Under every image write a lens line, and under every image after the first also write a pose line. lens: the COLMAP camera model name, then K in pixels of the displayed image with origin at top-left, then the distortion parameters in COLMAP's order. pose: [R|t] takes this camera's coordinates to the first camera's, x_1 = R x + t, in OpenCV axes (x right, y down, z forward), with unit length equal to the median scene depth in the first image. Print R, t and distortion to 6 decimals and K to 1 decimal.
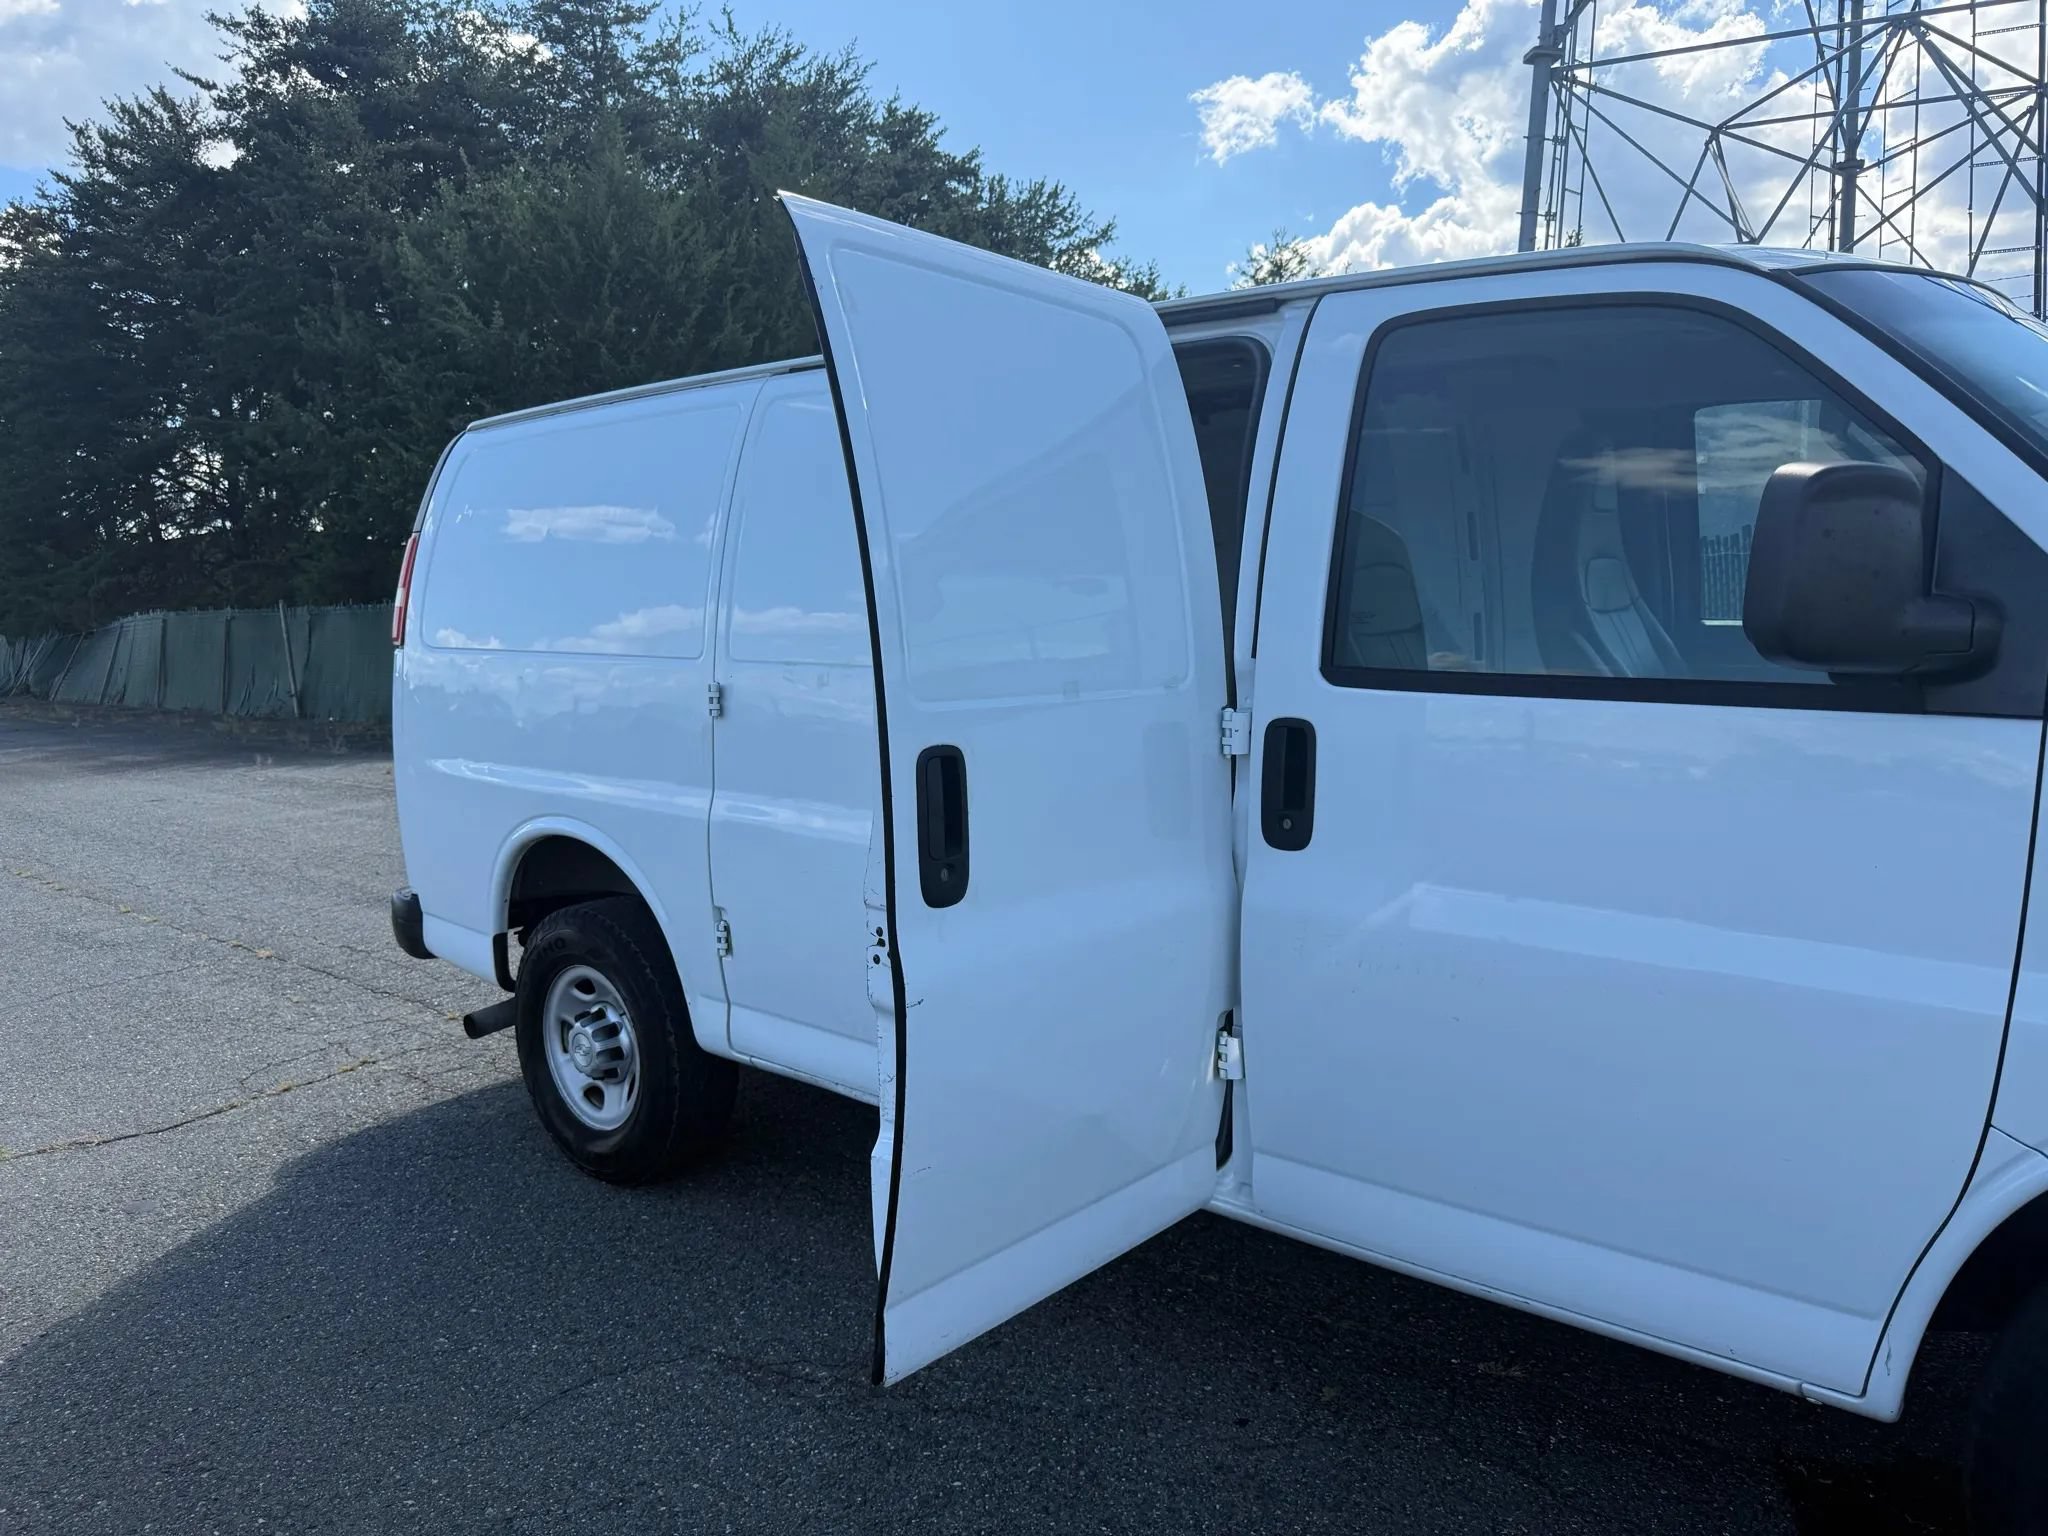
lens RADIAL K [[1444.3, 0, 1016.1], [0, 1444.3, 774.5], [0, 0, 1]] dist [-0.001771, -0.008213]
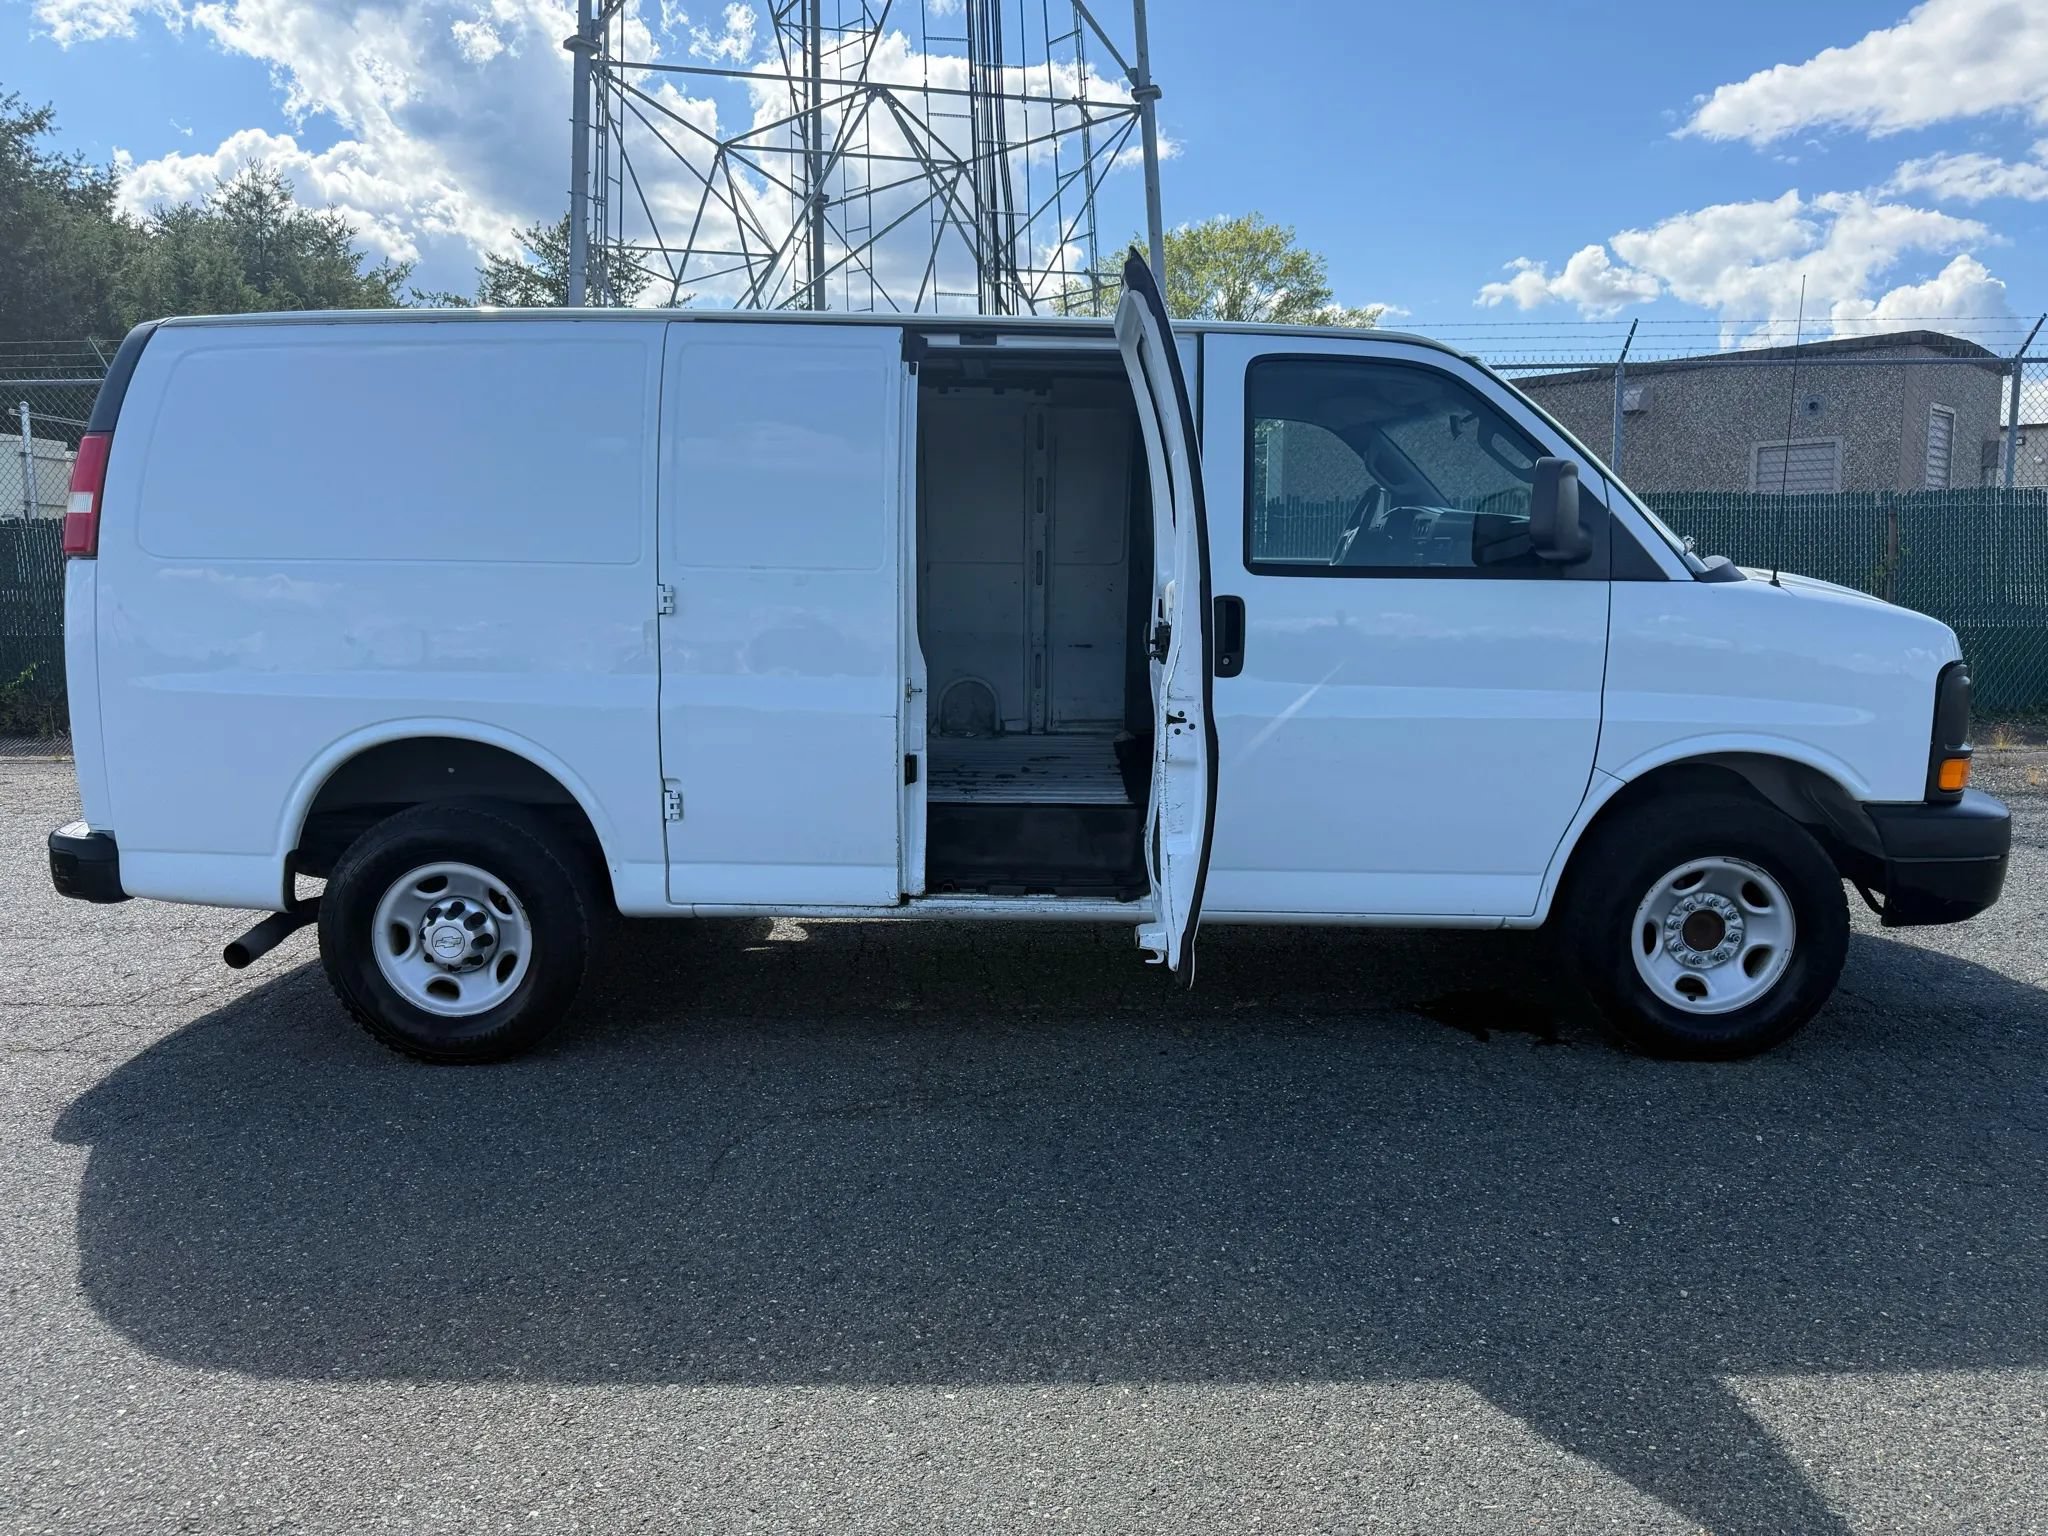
lens RADIAL K [[1444.3, 0, 1016.1], [0, 1444.3, 774.5], [0, 0, 1]] dist [-0.001771, -0.008213]
pose [[0.772499, -0.070629, 0.631076, -0.543713], [0.057960, 0.997489, 0.040688, 0.043214], [-0.632365, 0.005146, 0.774654, -0.064834]]
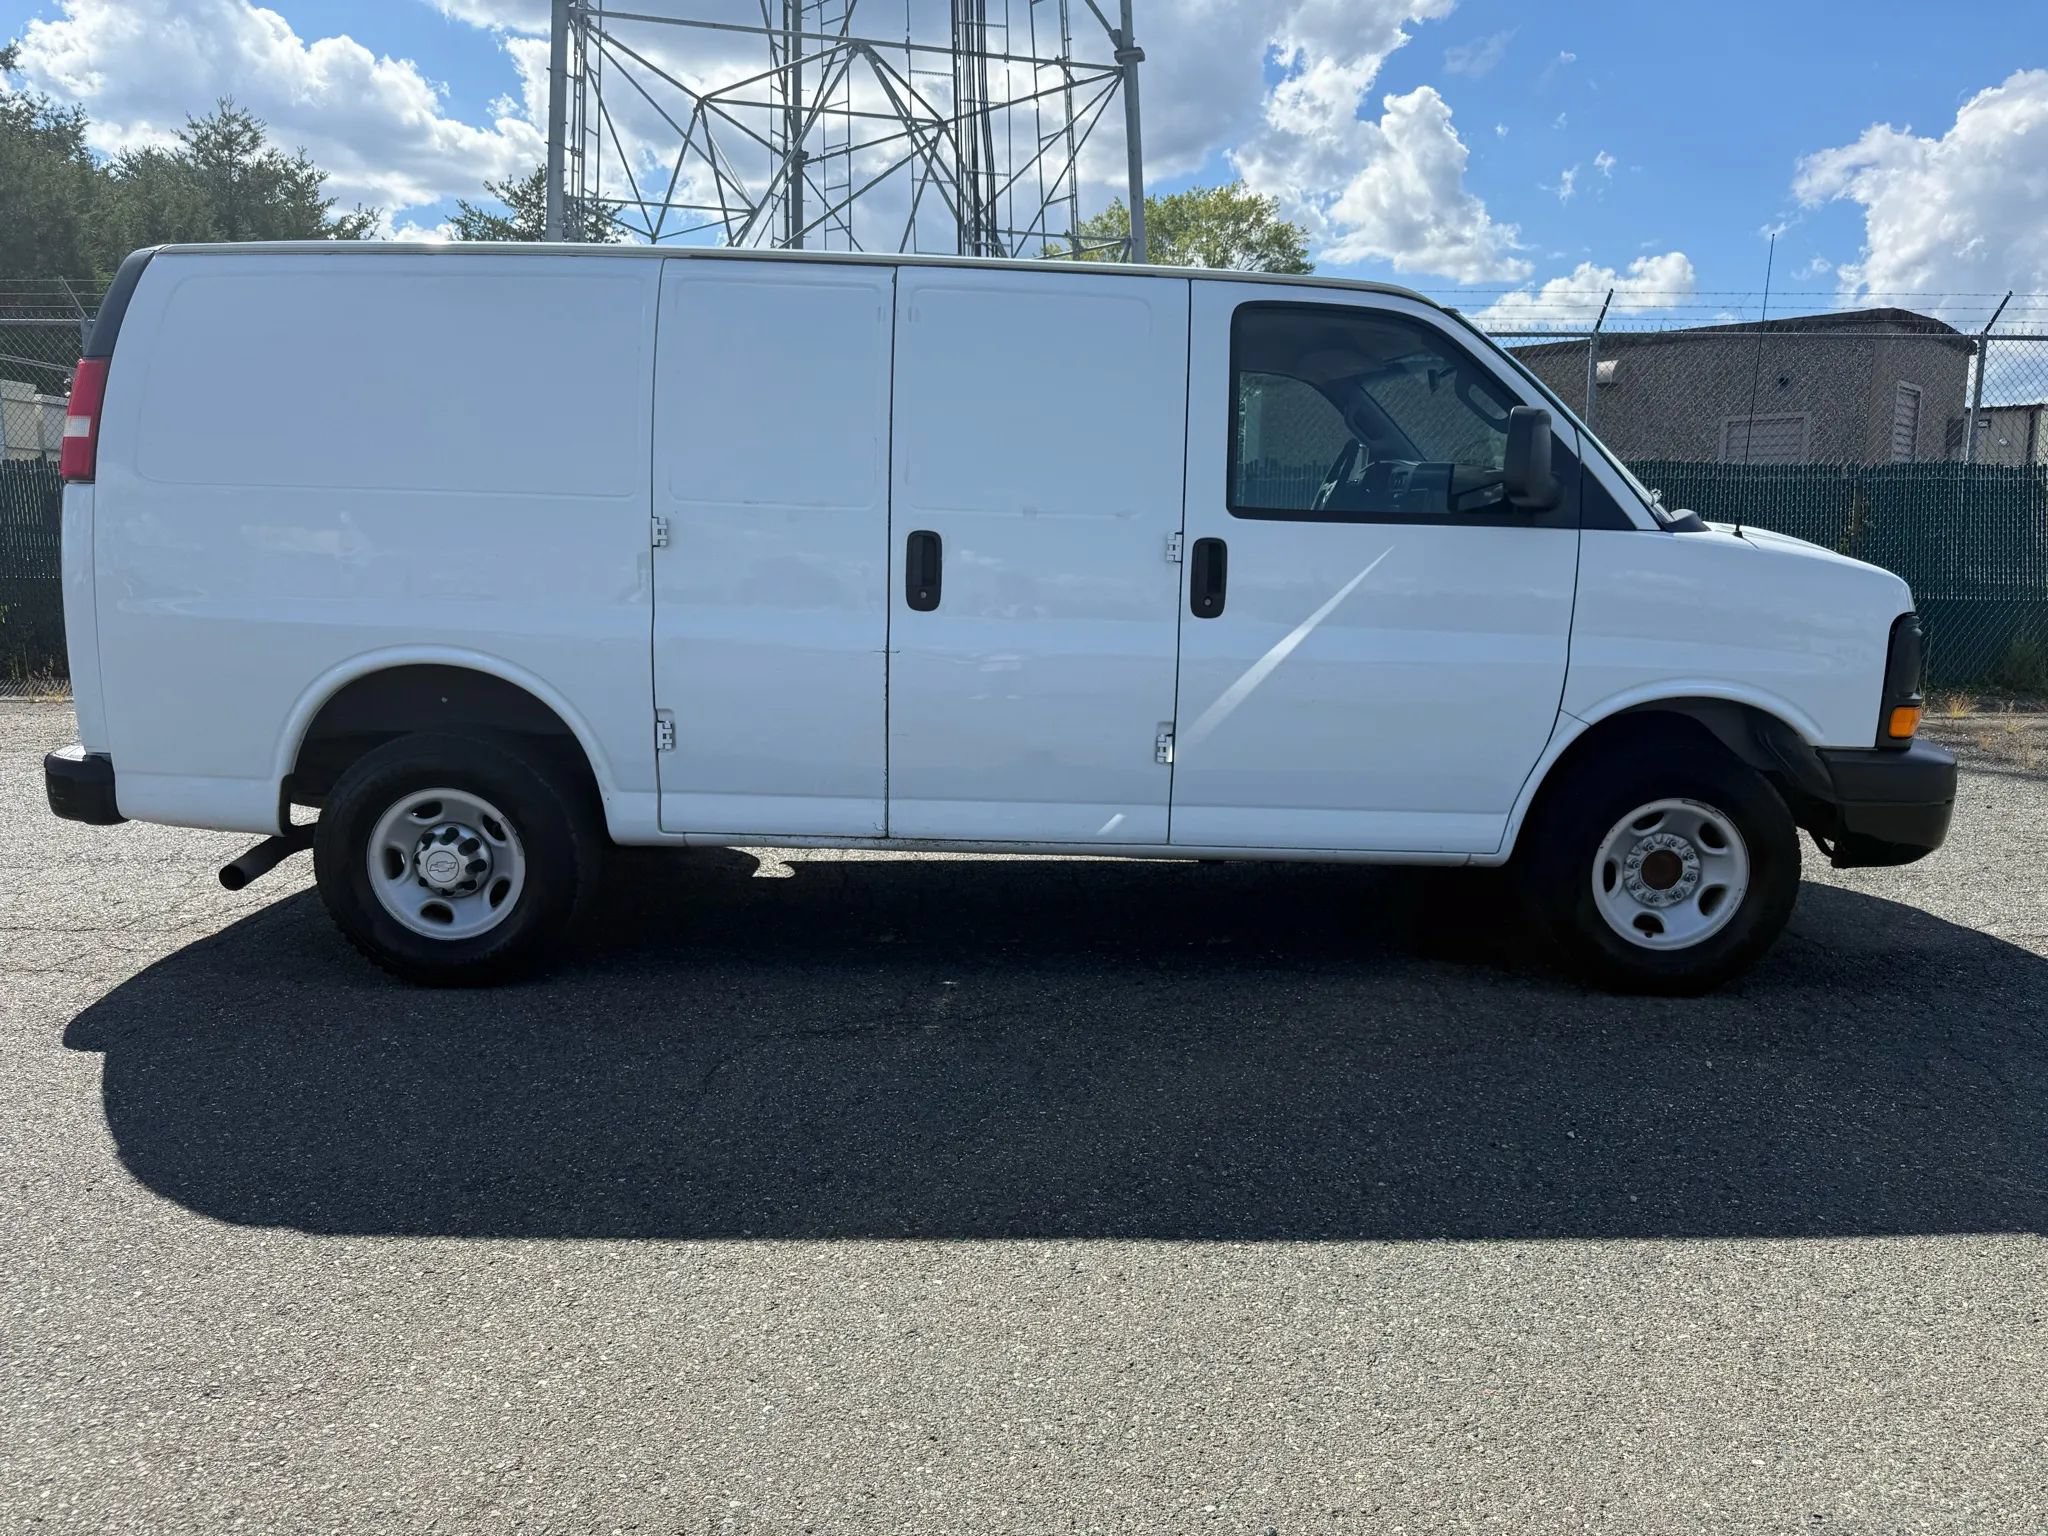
lens RADIAL K [[1438.5, 0, 1017.3], [0, 1438.5, 775.9], [0, 0, 1]] dist [0.008311, -0.020443]
pose [[0.760450, -0.075417, 0.645002, -0.564881], [0.043482, 0.996918, 0.065300, 0.062026], [-0.647939, -0.021611, 0.761386, -0.076512]]
